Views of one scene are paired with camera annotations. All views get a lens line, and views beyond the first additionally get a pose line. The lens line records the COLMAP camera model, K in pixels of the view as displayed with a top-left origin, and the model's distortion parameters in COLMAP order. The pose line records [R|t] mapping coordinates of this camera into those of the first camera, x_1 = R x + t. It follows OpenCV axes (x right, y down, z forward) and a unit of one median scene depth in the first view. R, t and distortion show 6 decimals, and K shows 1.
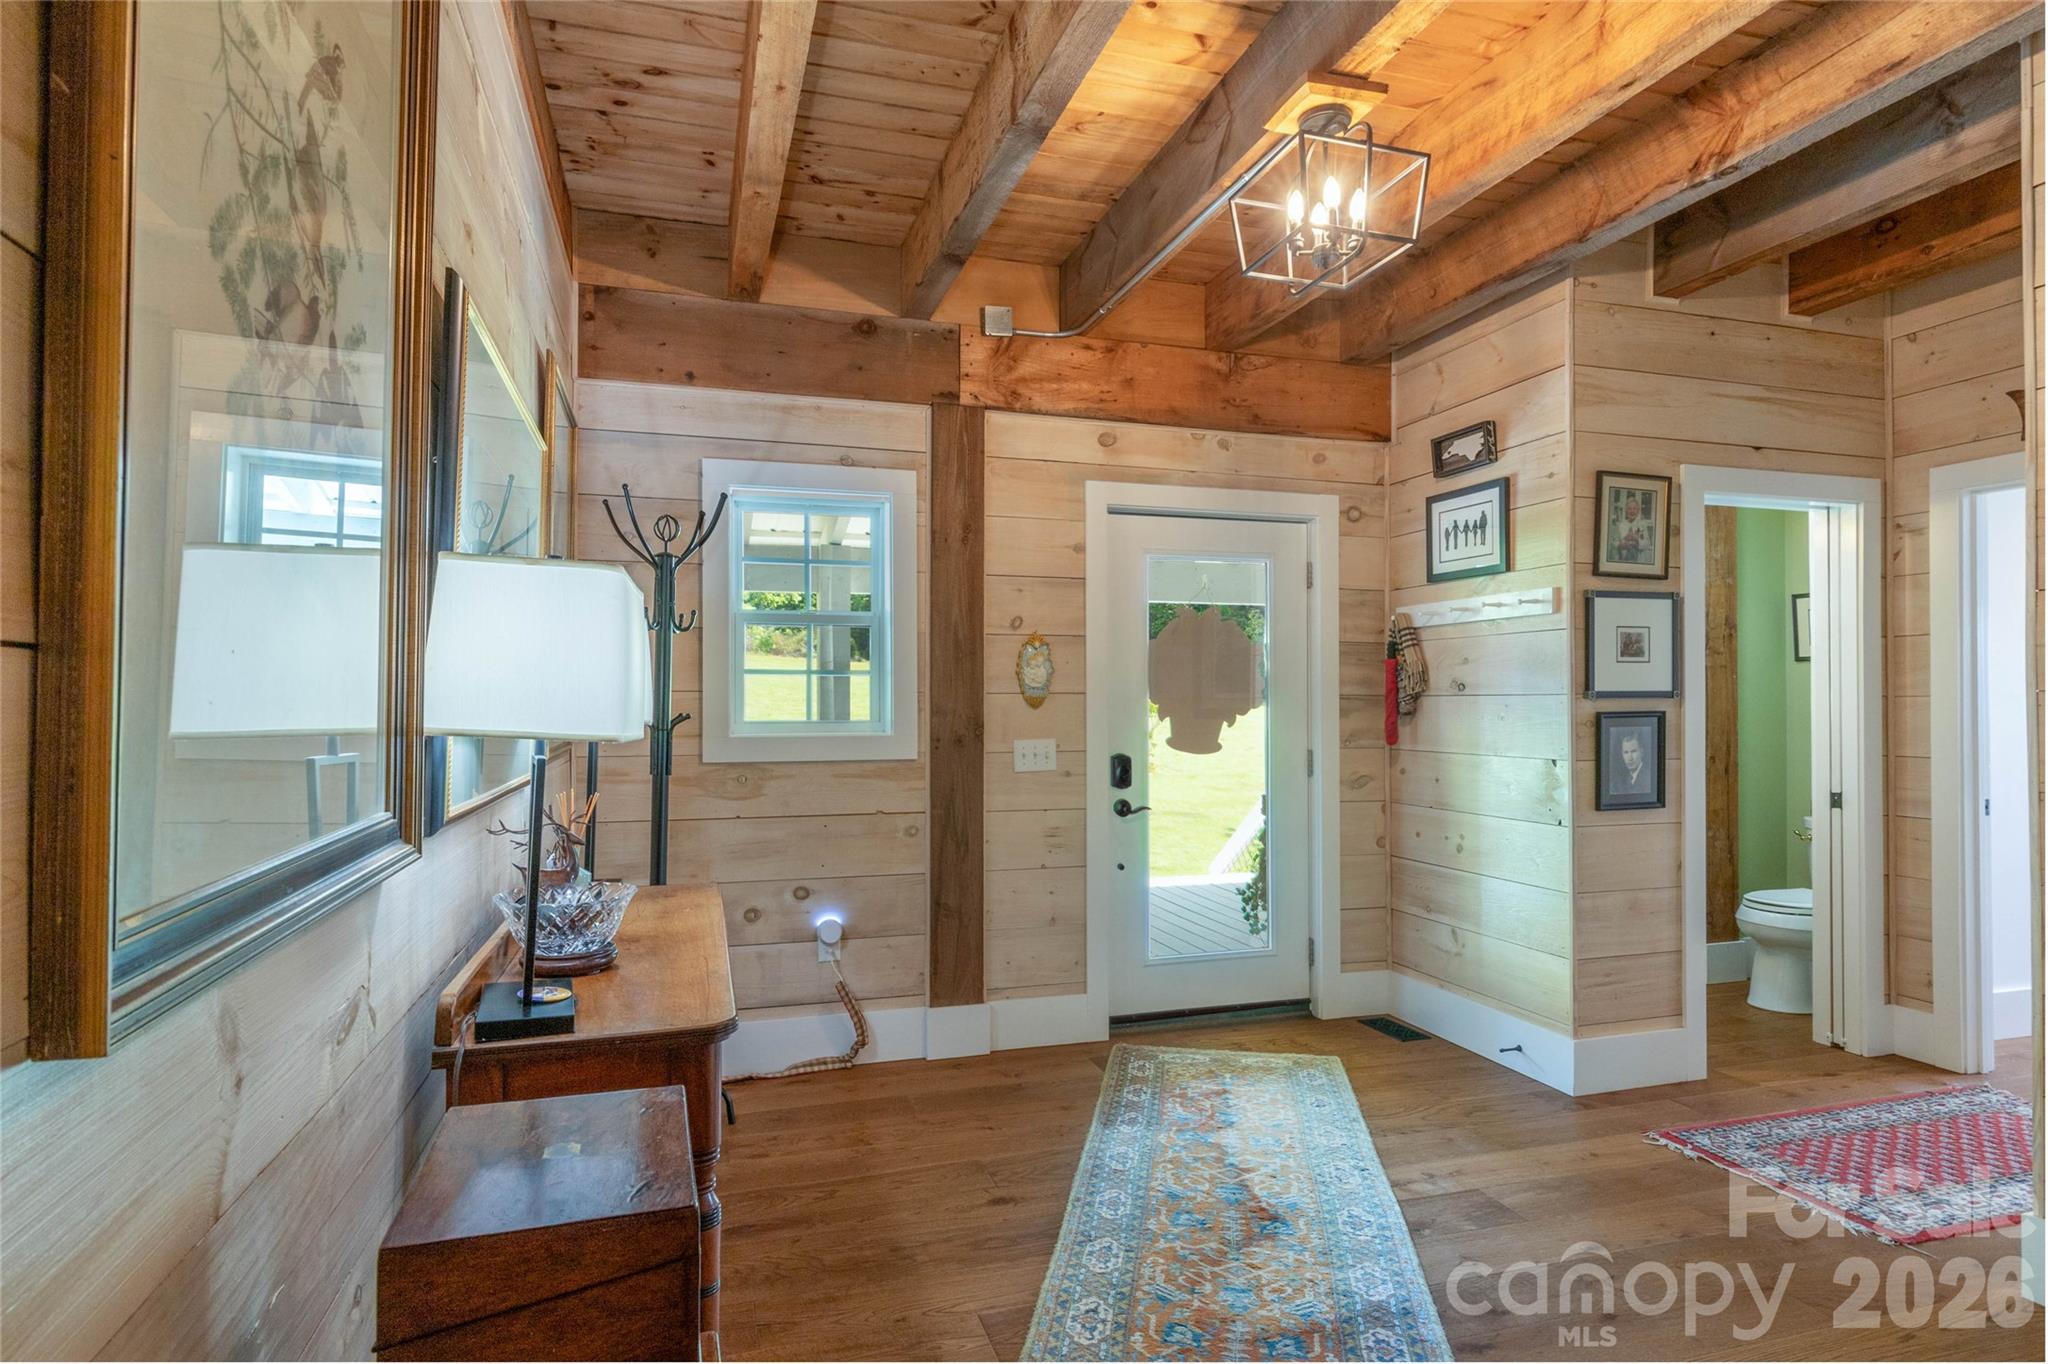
lens RADIAL K [[1120.3, 0, 1024.4], [0, 1120.3, 689.6], [0, 0, 1]] dist [0.002406, -0.001269]
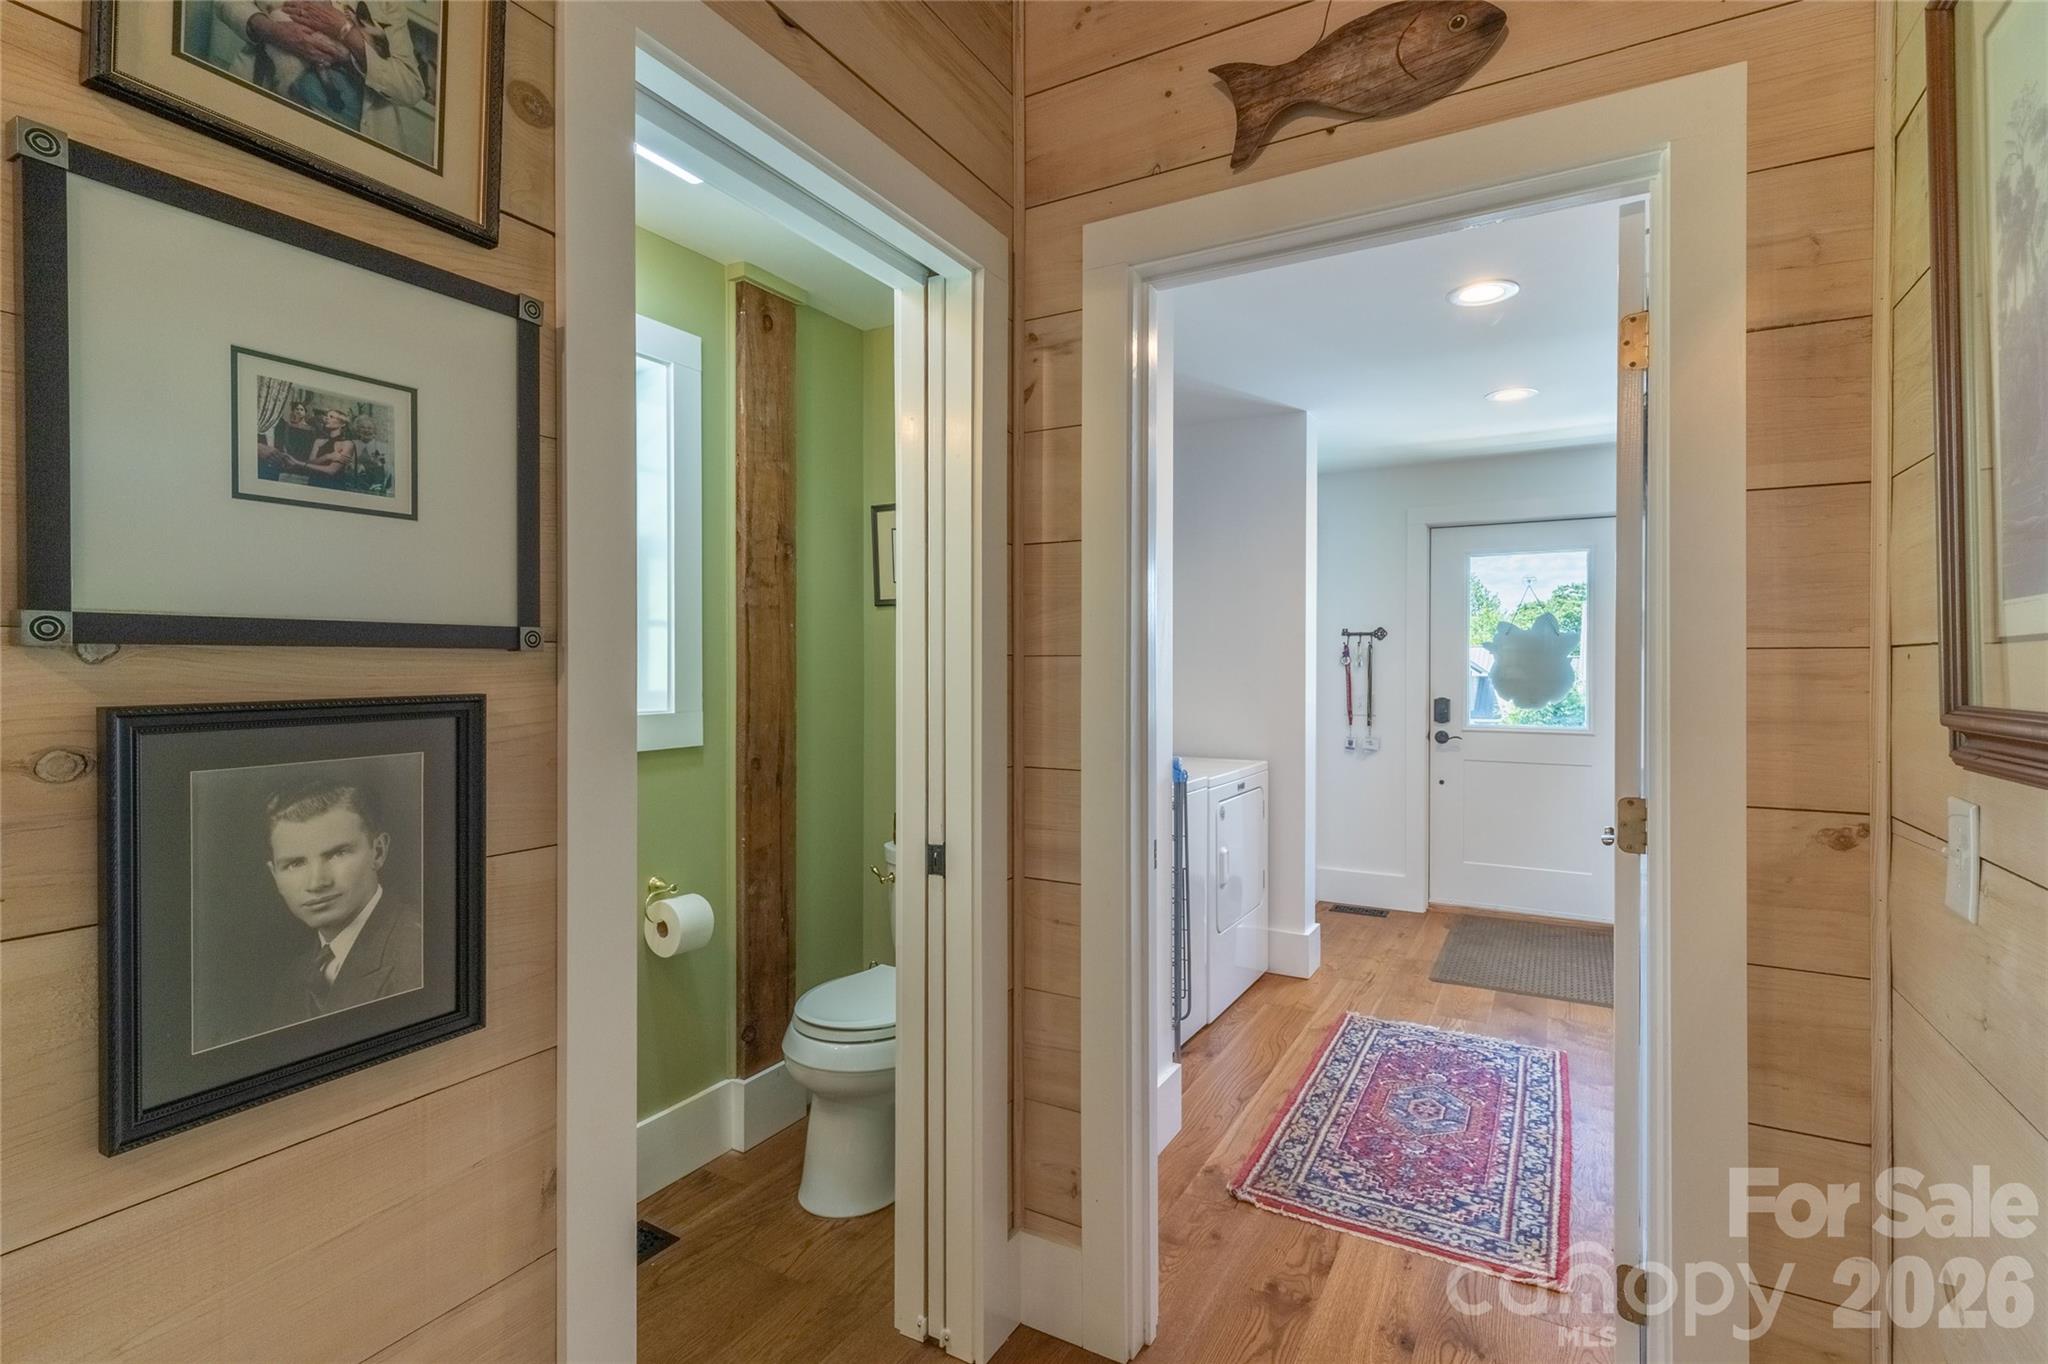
lens RADIAL K [[955.8, 0, 1025.4], [0, 955.8, 673.8], [0, 0, 1]] dist [0.005982, 0.000389]
pose [[0.732384, -0.003319, 0.680883, 0.466239], [-0.008089, 0.999875, 0.013574, 0.008545], [-0.680843, -0.015449, 0.732266, 0.666572]]
